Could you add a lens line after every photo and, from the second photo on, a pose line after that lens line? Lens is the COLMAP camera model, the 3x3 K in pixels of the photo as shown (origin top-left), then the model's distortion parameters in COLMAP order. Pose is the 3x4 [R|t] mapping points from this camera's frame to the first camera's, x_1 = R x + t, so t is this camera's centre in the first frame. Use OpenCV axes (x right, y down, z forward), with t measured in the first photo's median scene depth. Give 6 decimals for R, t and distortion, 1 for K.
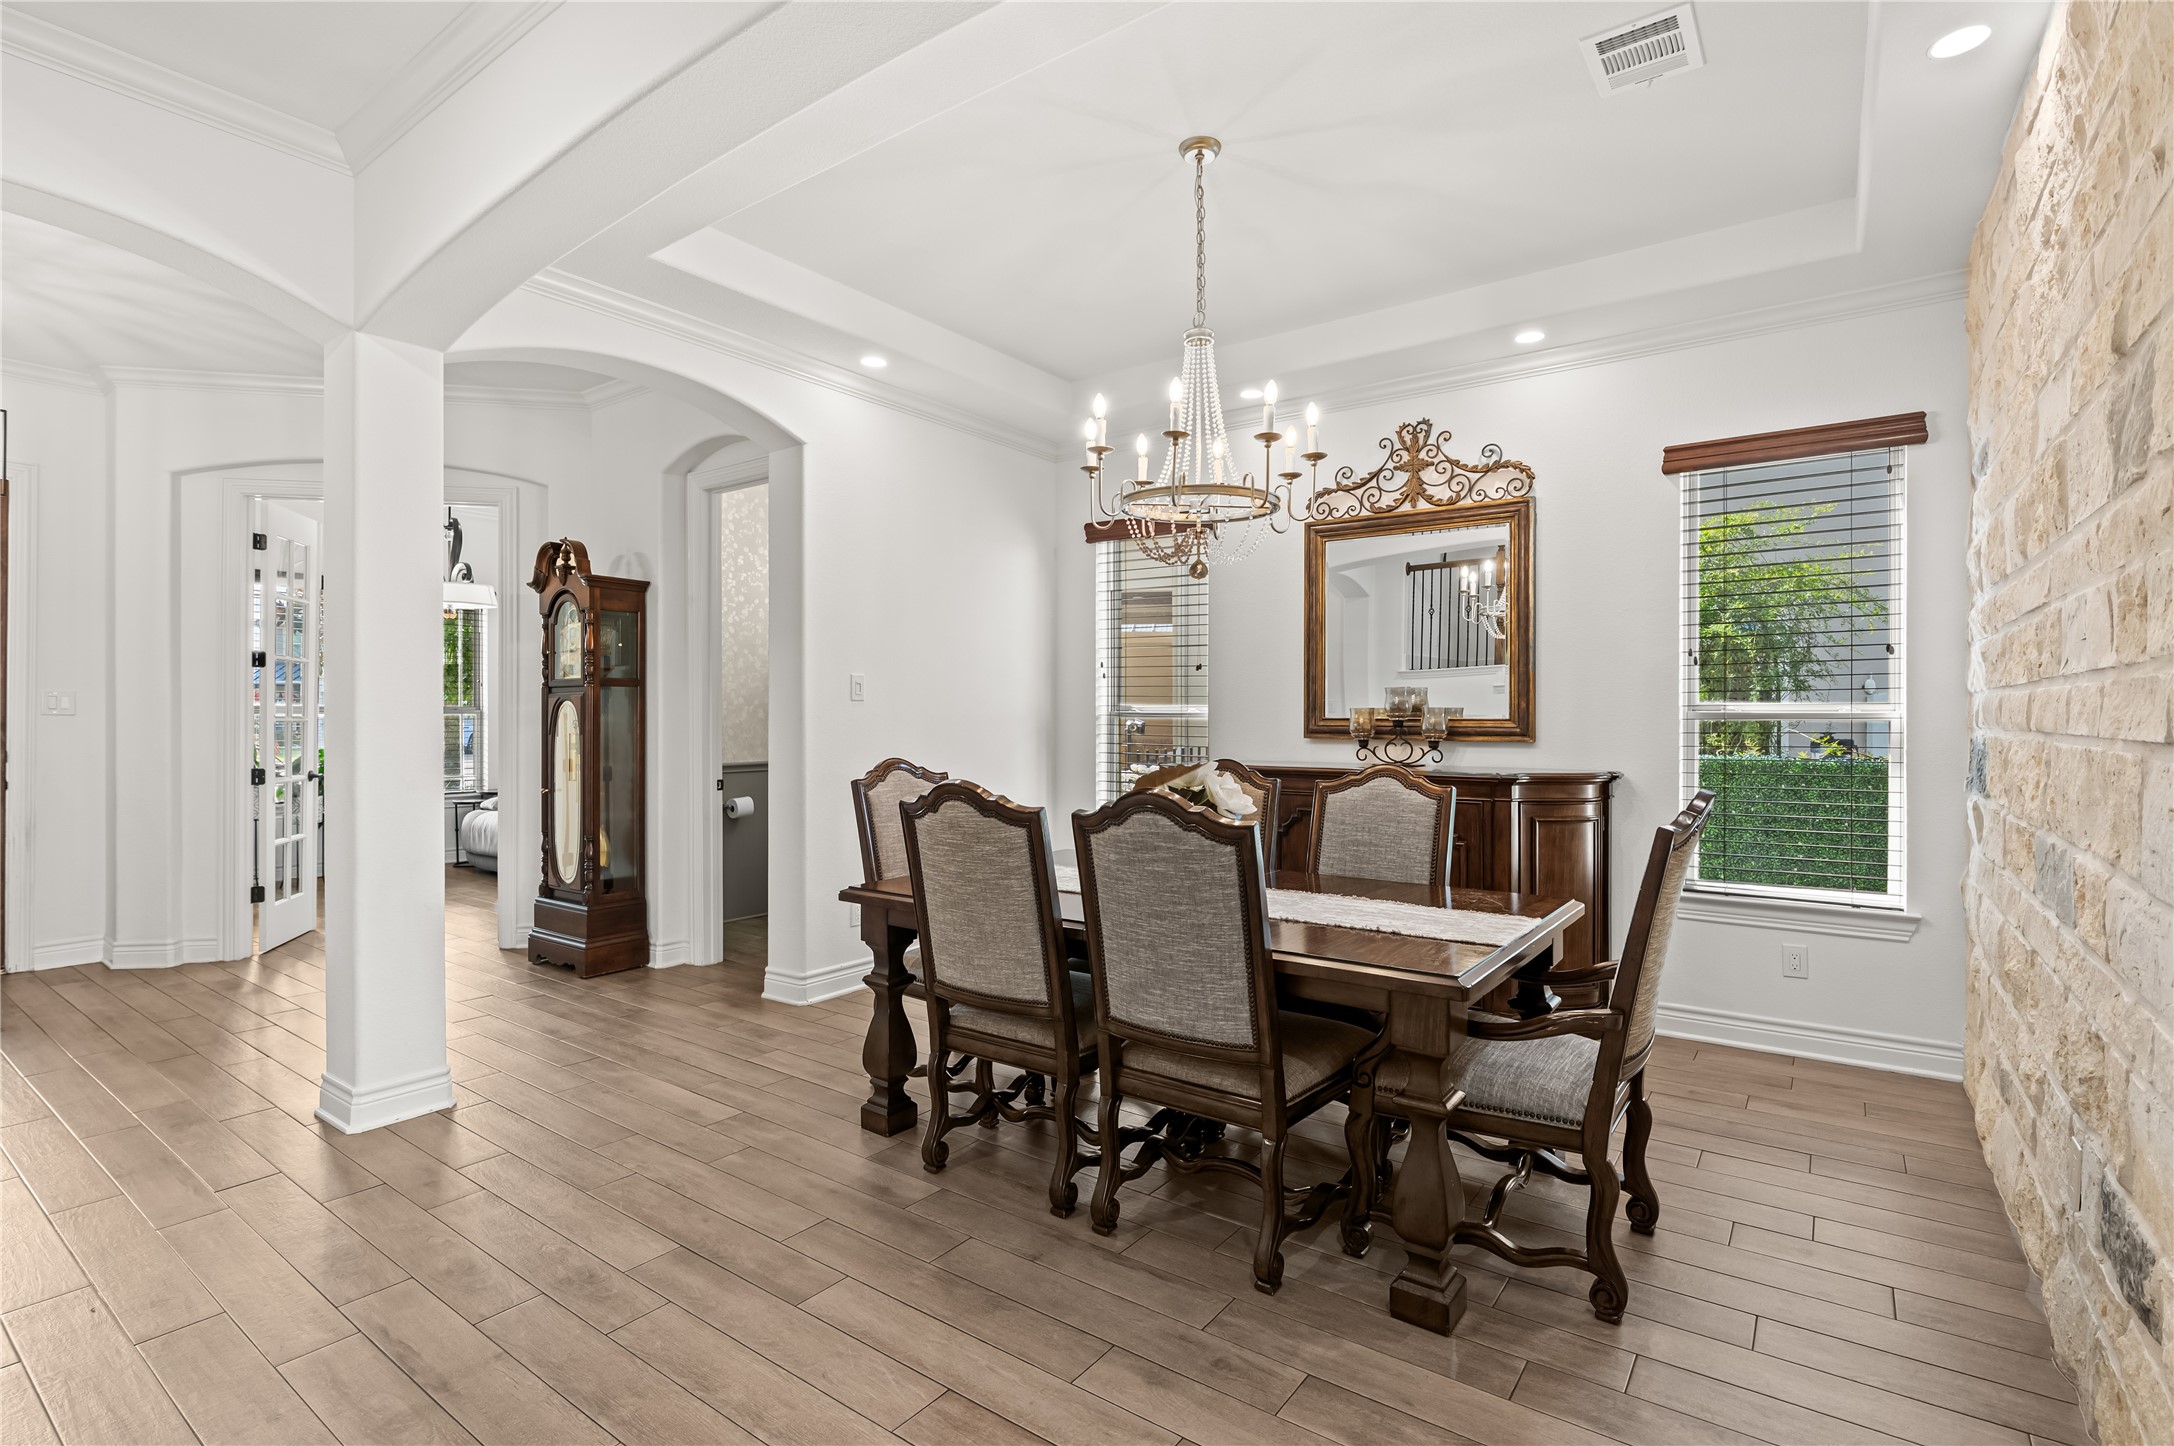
lens RADIAL K [[1010.4, 0, 1095.0], [0, 1010.4, 717.8], [0, 0, 1]] dist [-0.004454, -0.000198]
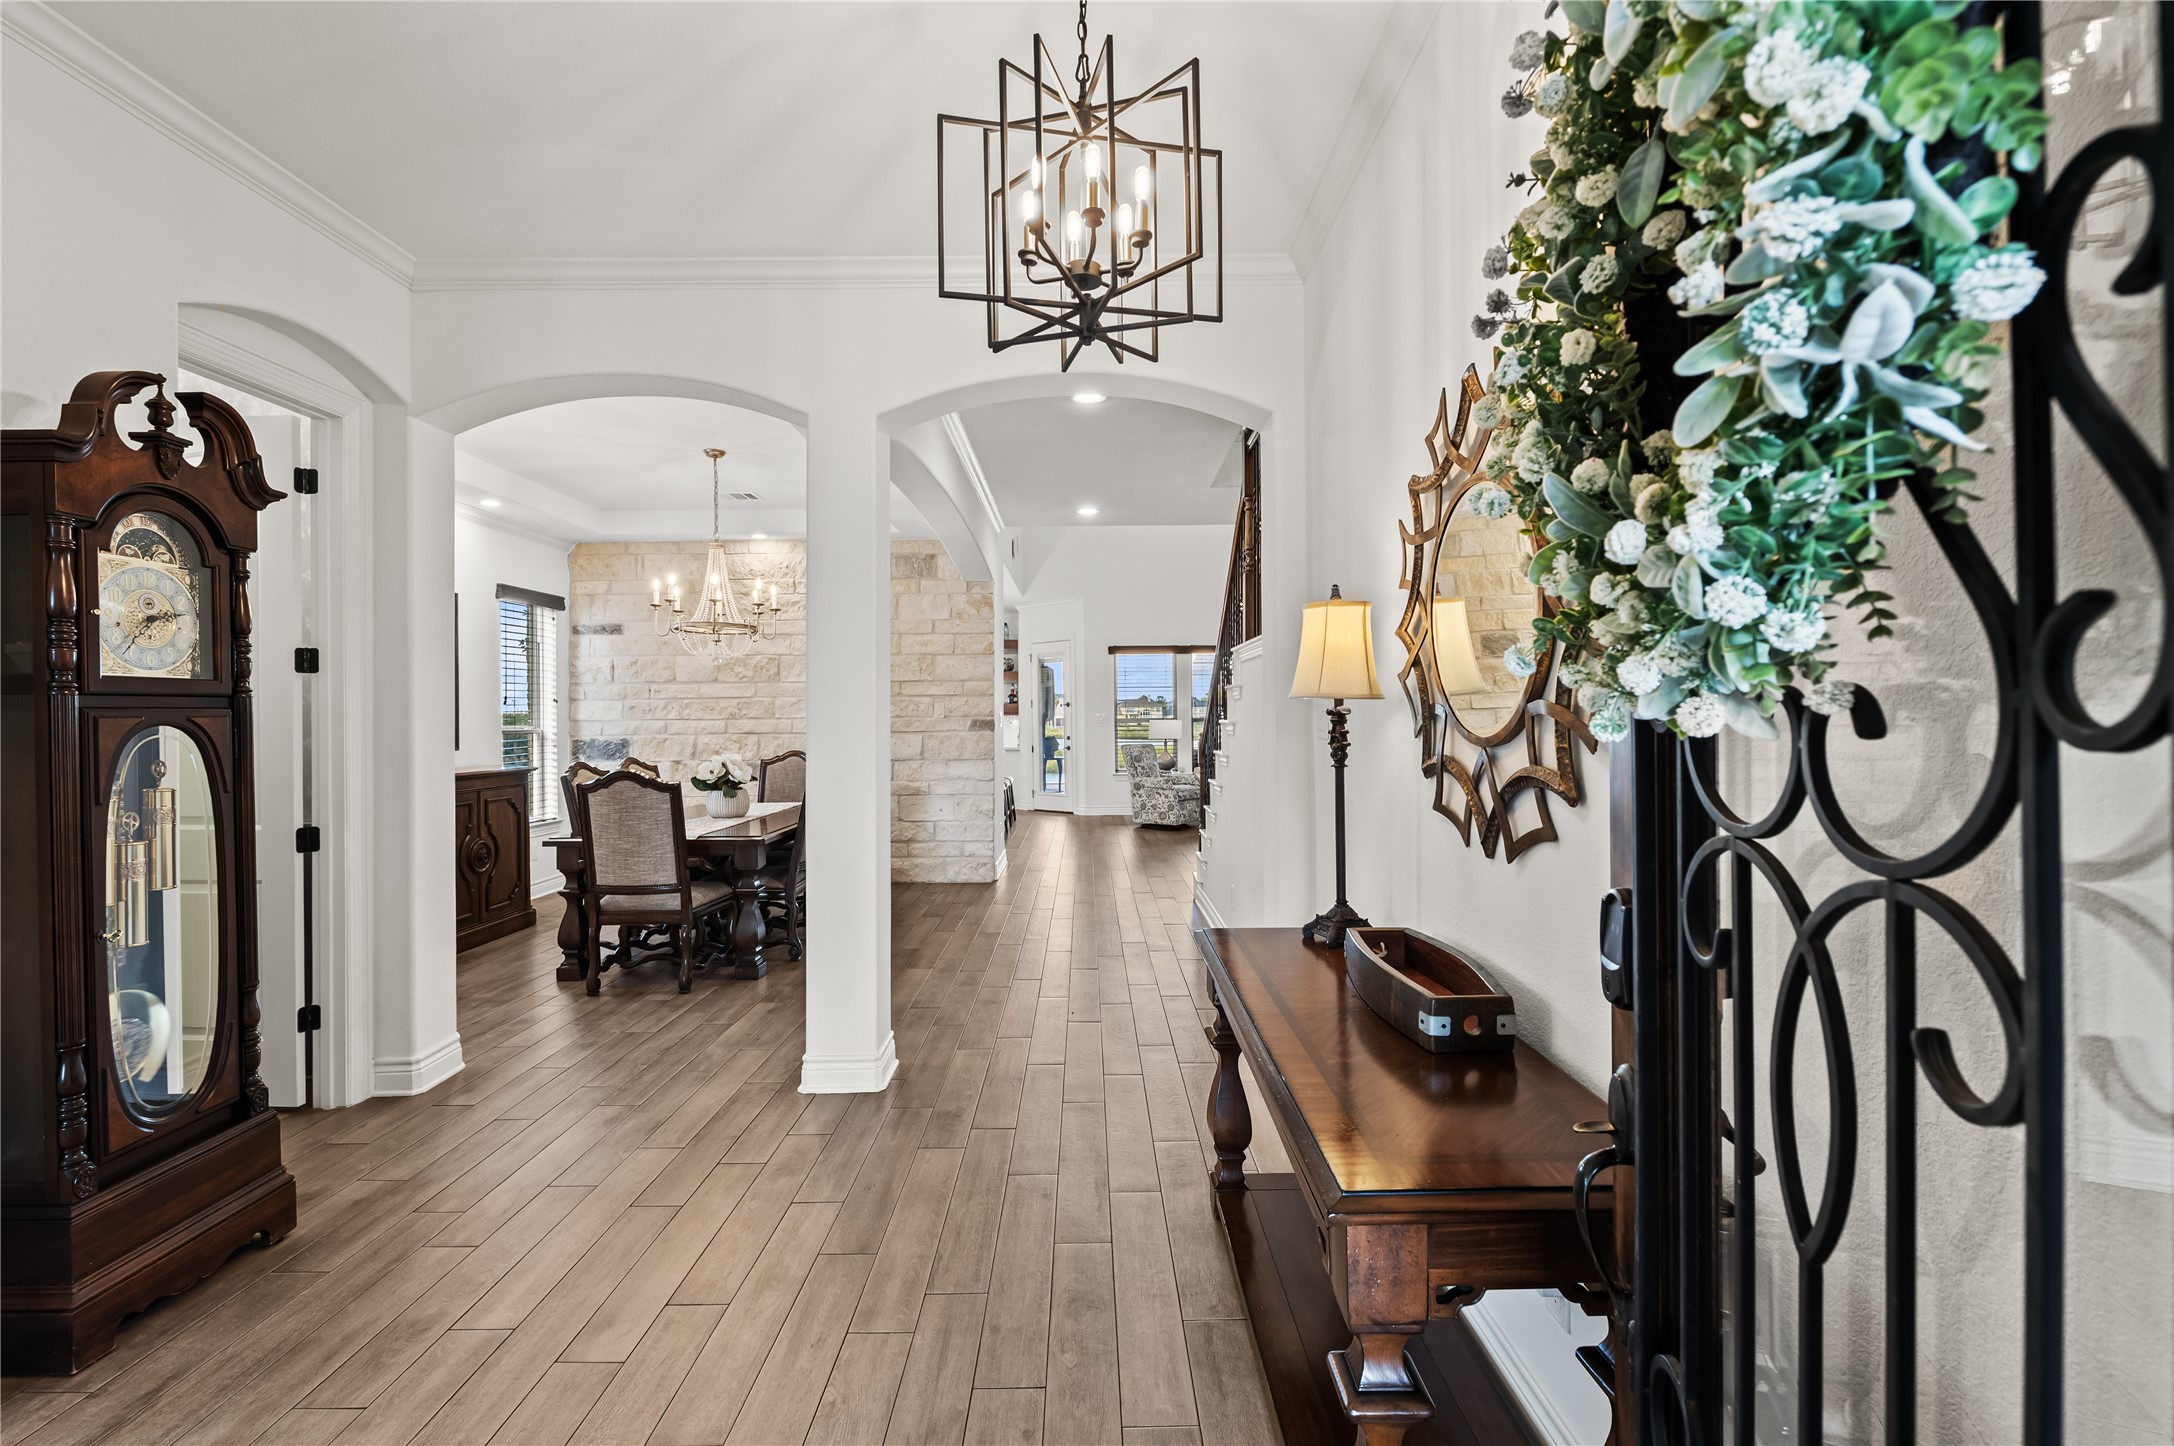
lens RADIAL K [[932.4, 0, 1086.8], [0, 932.4, 720.4], [0, 0, 1]] dist [-0.003405, -0.000893]
pose [[-0.585964, 0.000763, 0.810337, -1.244197], [0.008092, 0.999955, 0.004910, -0.020177], [-0.810297, 0.009434, -0.585944, 1.005154]]
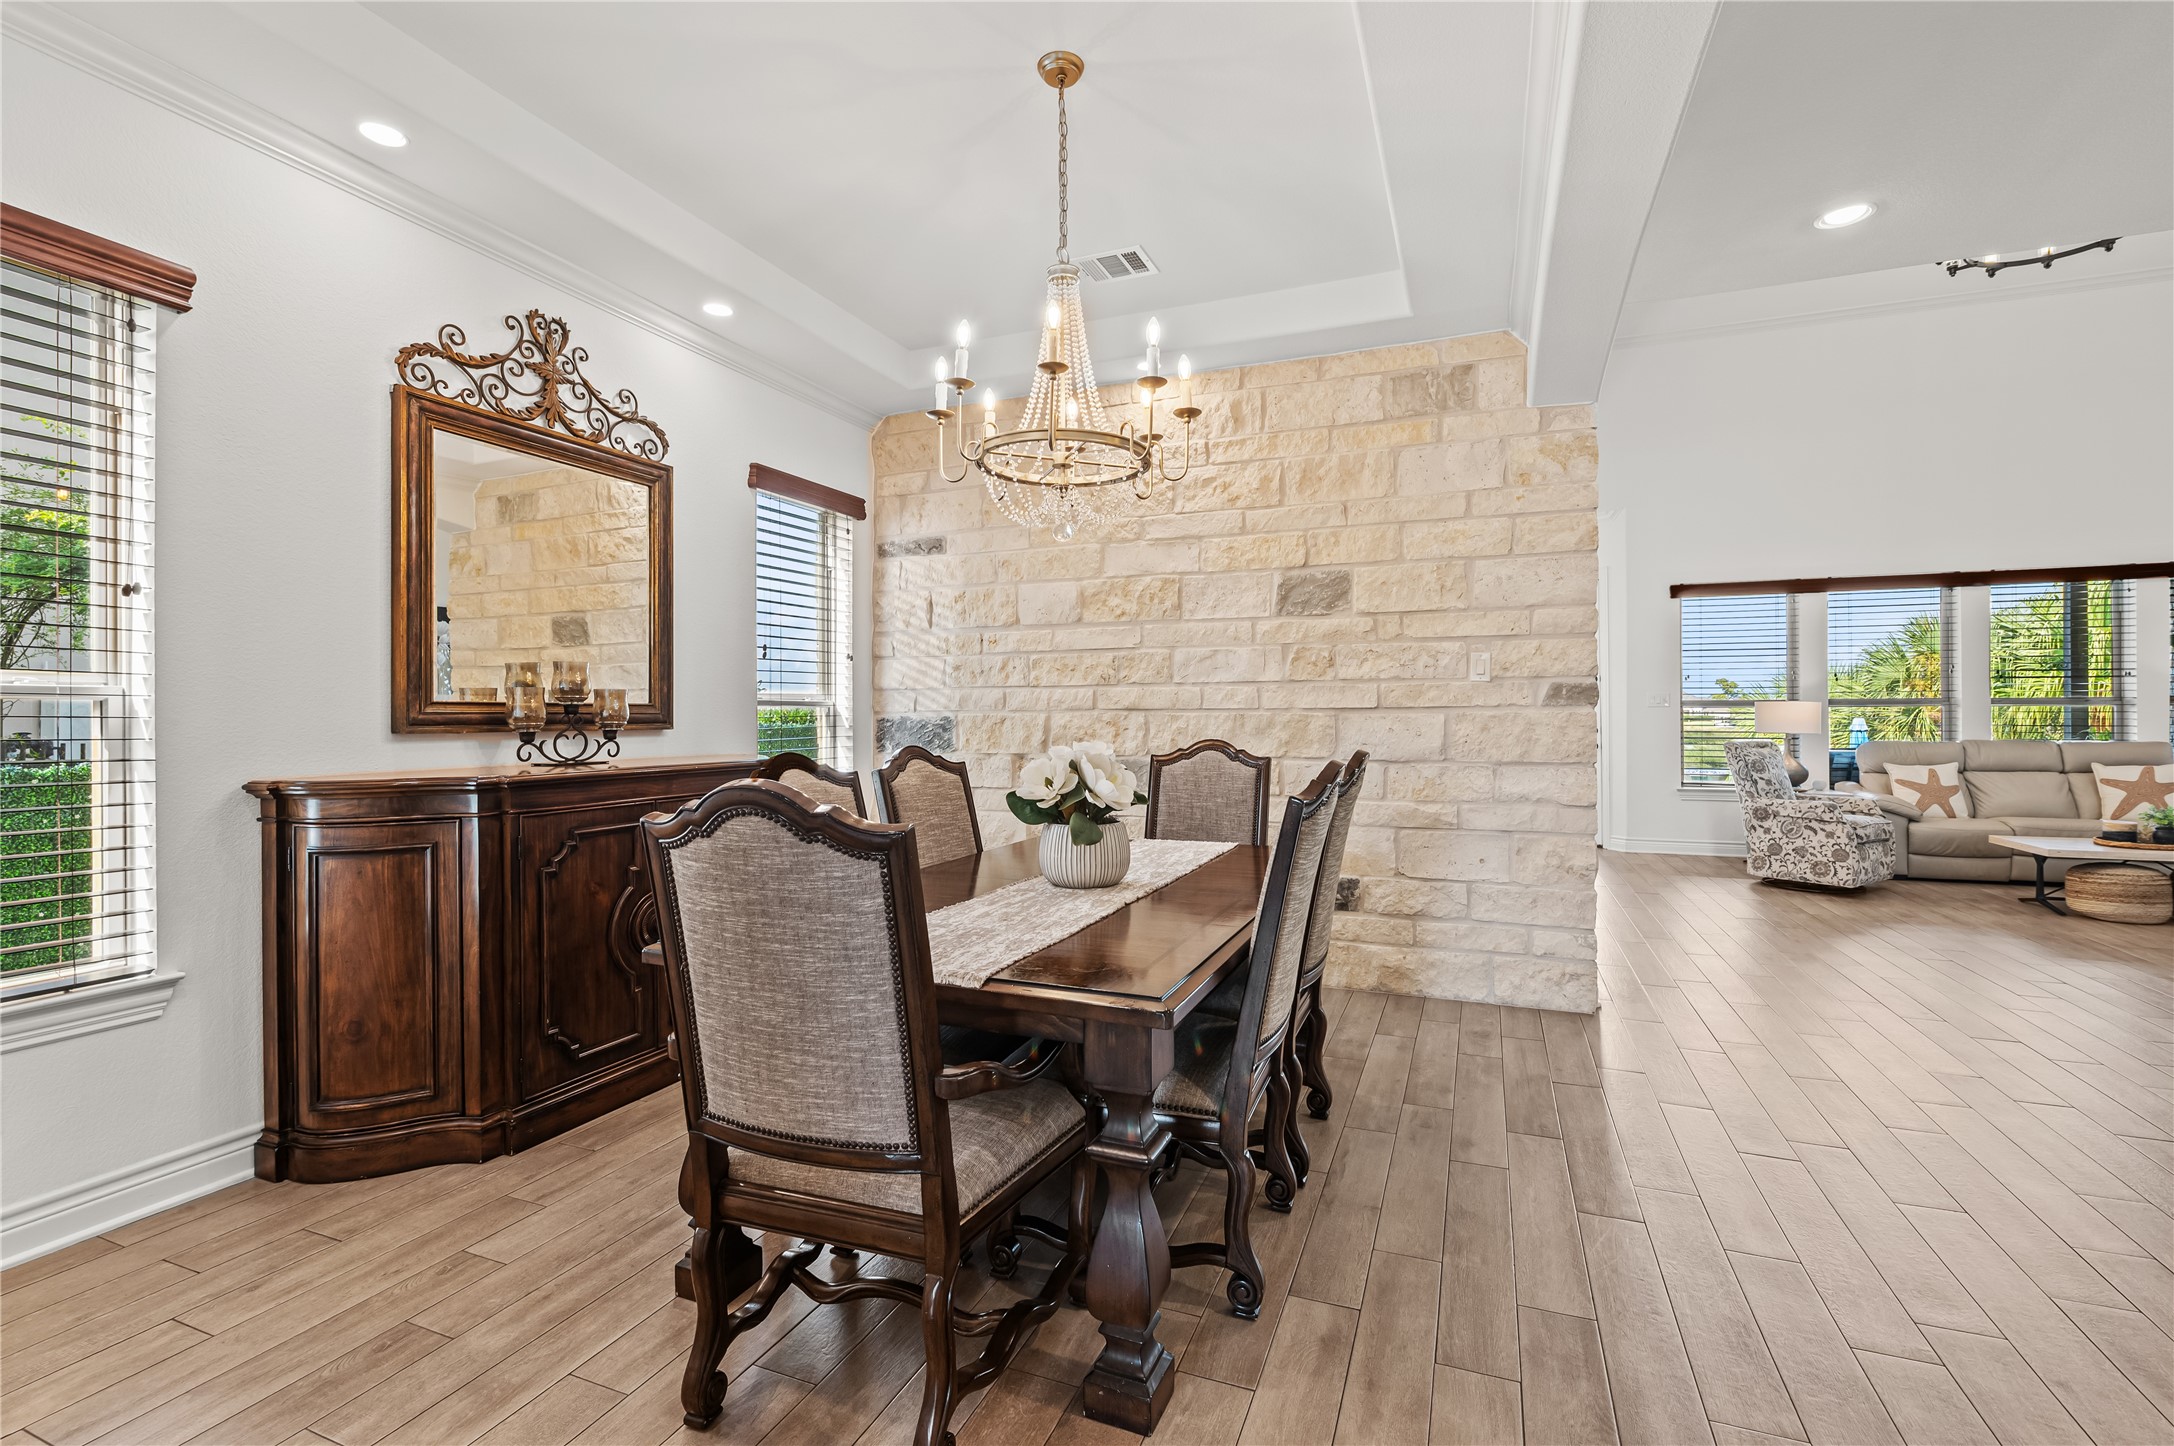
lens RADIAL K [[965.9, 0, 1089.2], [0, 965.9, 714.2], [0, 0, 1]] dist [-0.011732, 0.001276]
pose [[-0.231729, -0.000100, 0.972780, -0.502102], [0.003451, 0.999994, 0.000925, 0.010442], [-0.972774, 0.003572, -0.231727, 0.791709]]
